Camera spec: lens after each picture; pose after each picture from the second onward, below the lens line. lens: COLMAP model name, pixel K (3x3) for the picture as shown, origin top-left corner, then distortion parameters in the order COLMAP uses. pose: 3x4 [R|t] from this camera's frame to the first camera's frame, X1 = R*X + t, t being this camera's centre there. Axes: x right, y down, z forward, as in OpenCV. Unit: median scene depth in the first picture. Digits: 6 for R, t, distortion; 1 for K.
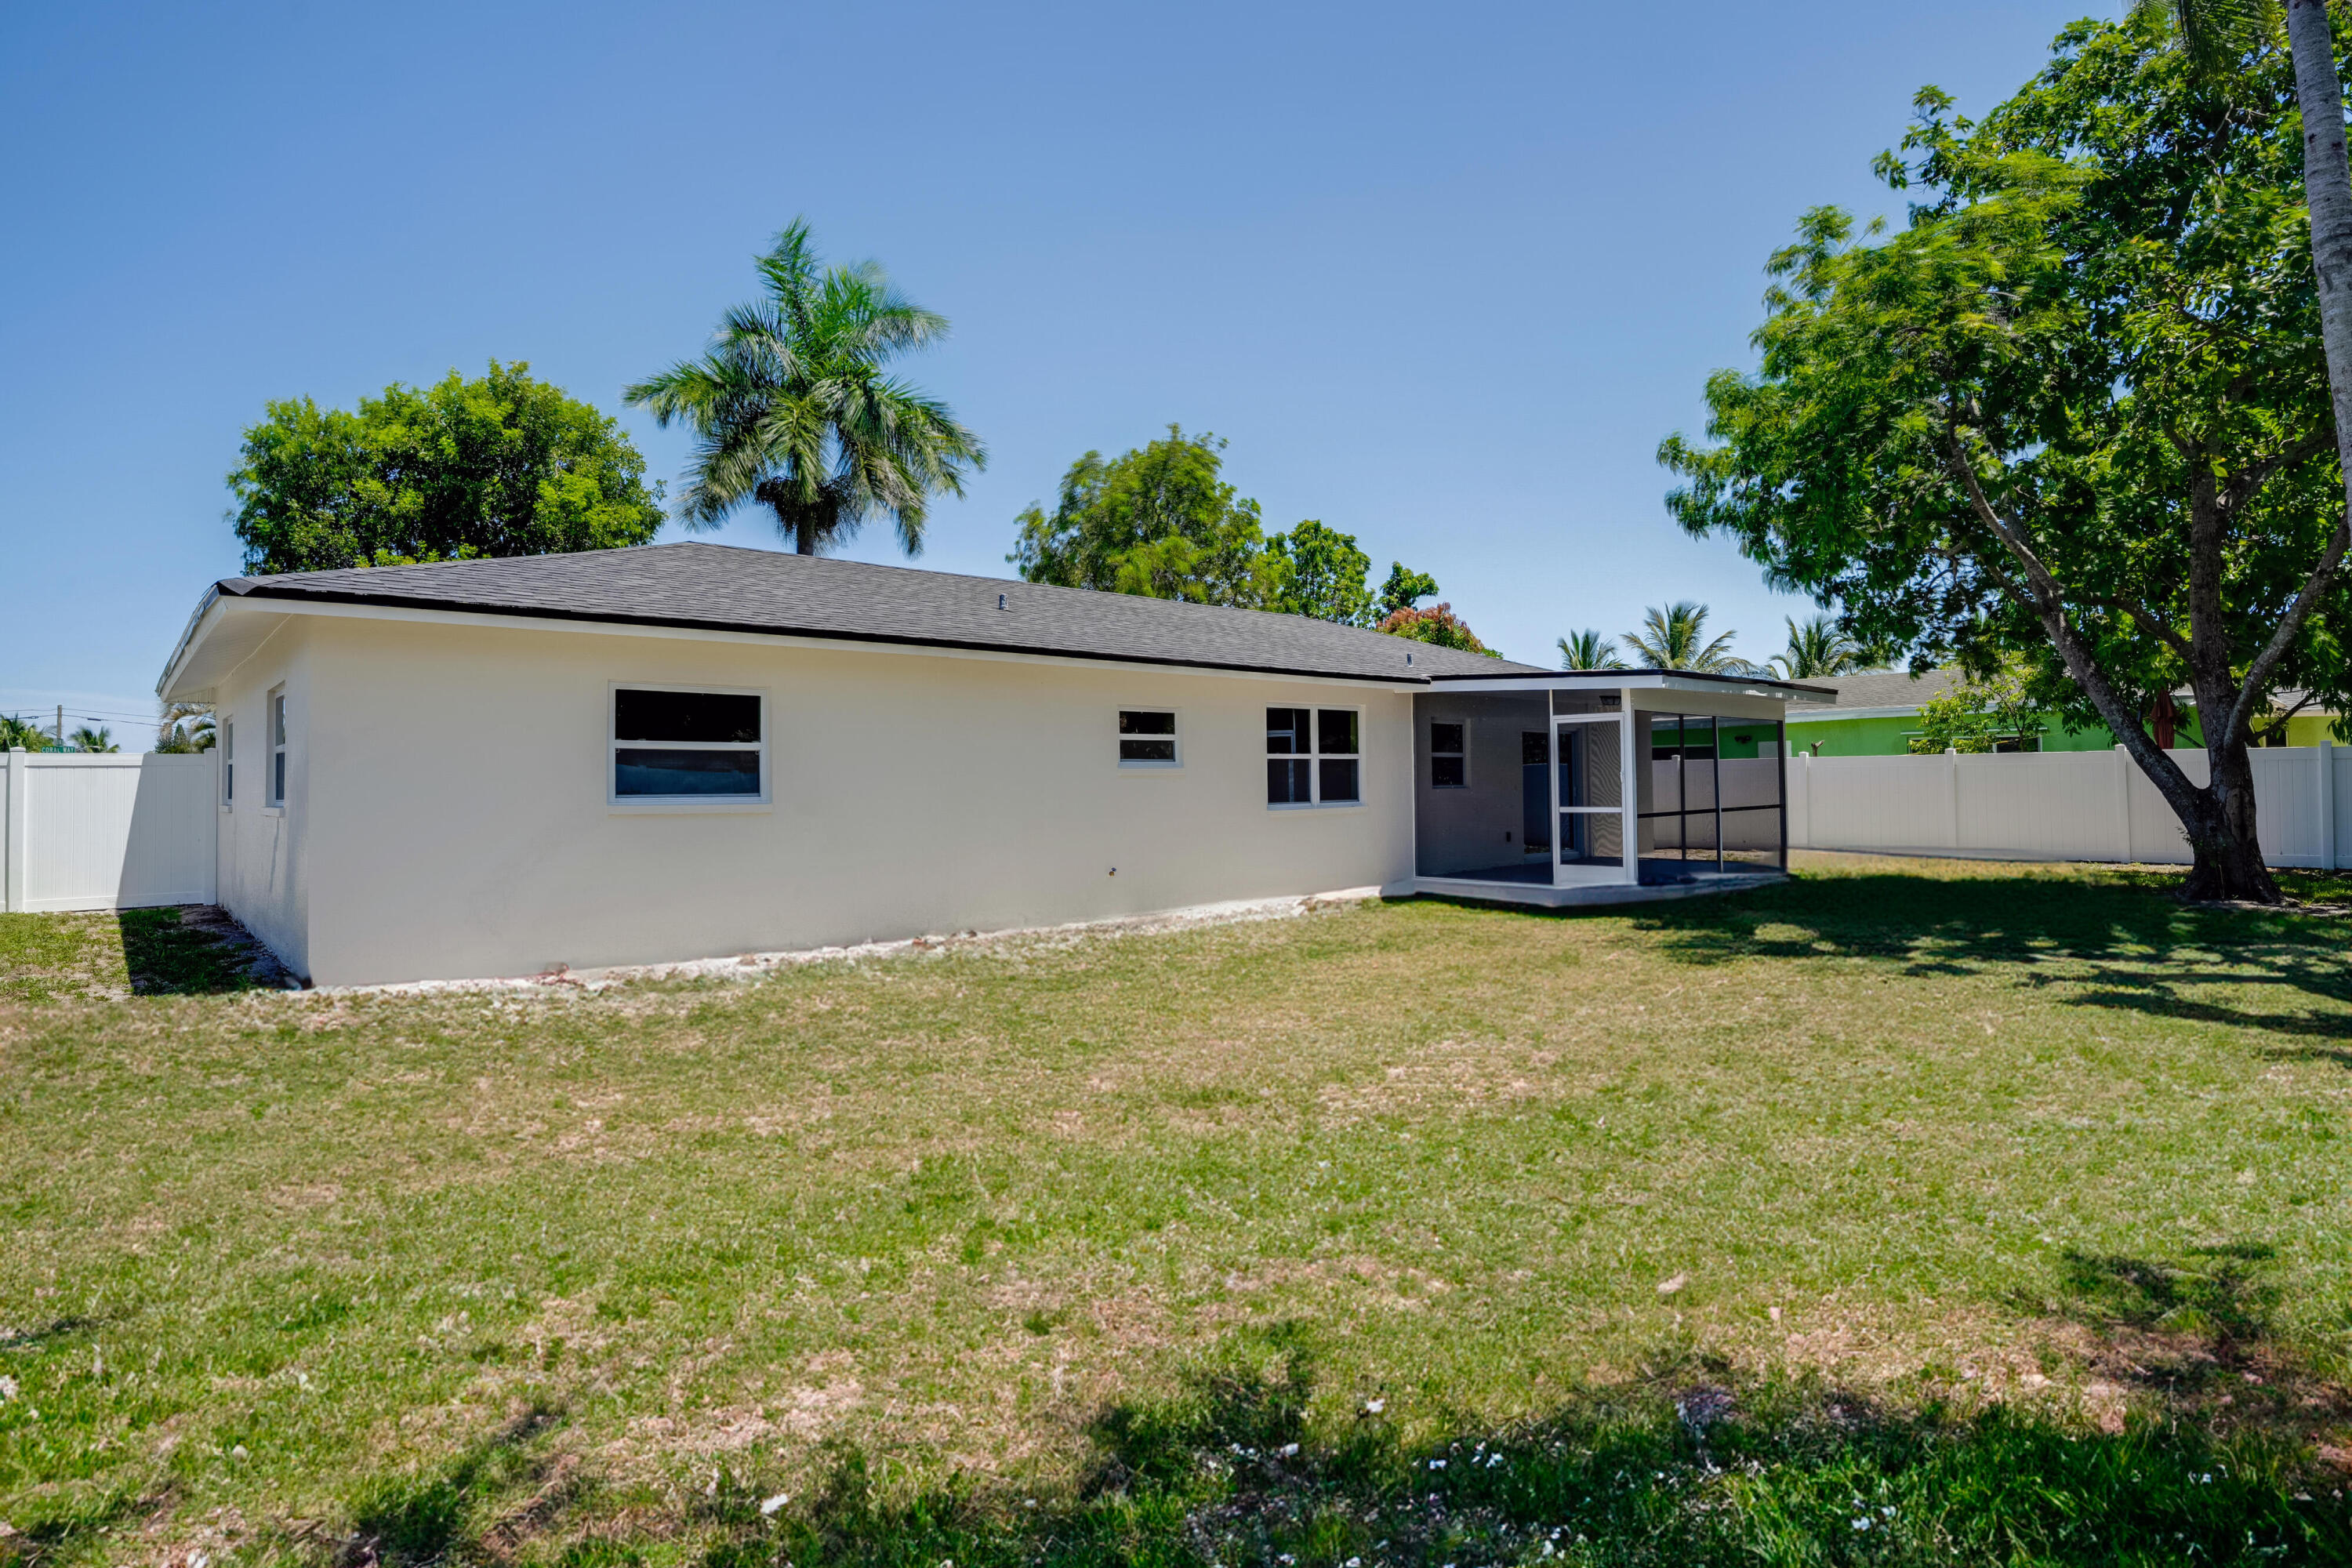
lens RADIAL K [[1229.4, 0, 1181.5], [0, 1229.4, 786.8], [0, 0, 1]] dist [-0.066996, 0.013298]
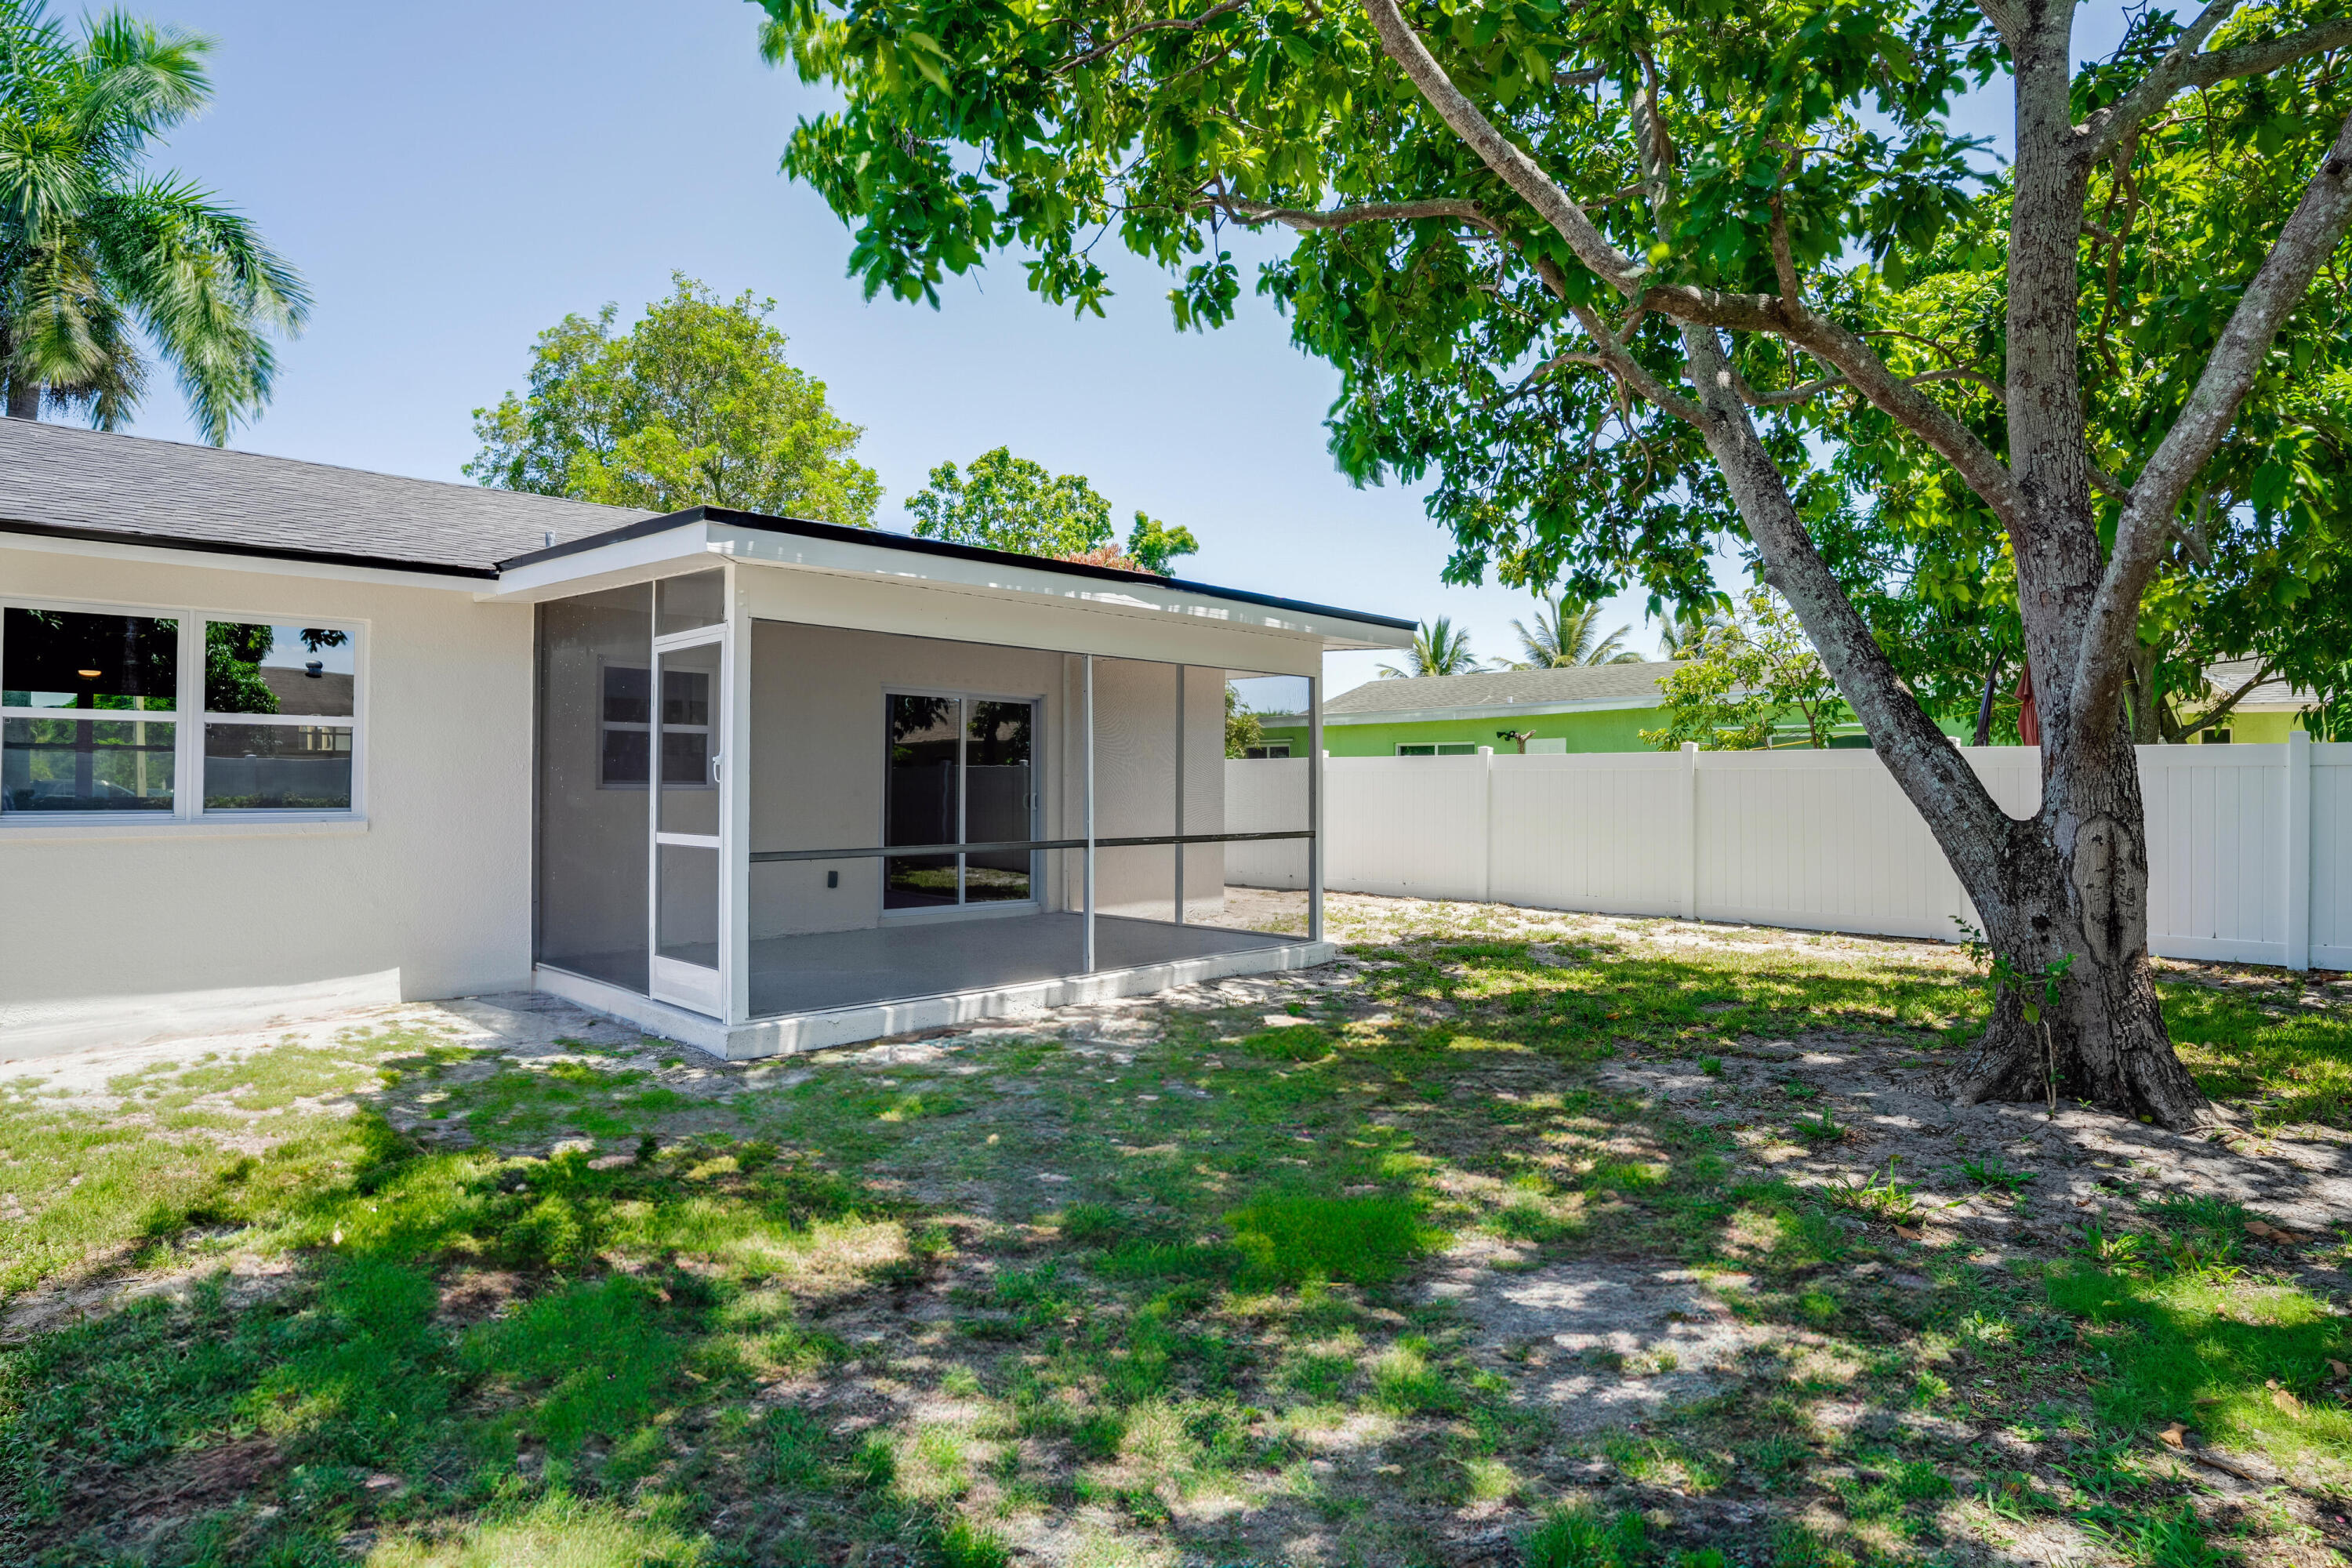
lens RADIAL K [[1229.4, 0, 1179.5], [0, 1229.4, 786.6], [0, 0, 1]] dist [-0.066996, 0.013298]
pose [[0.999494, 0.018209, 0.026068, 0.413954], [-0.018147, 0.999832, -0.002619, -0.002703], [-0.026112, 0.002145, 0.999657, 0.435594]]
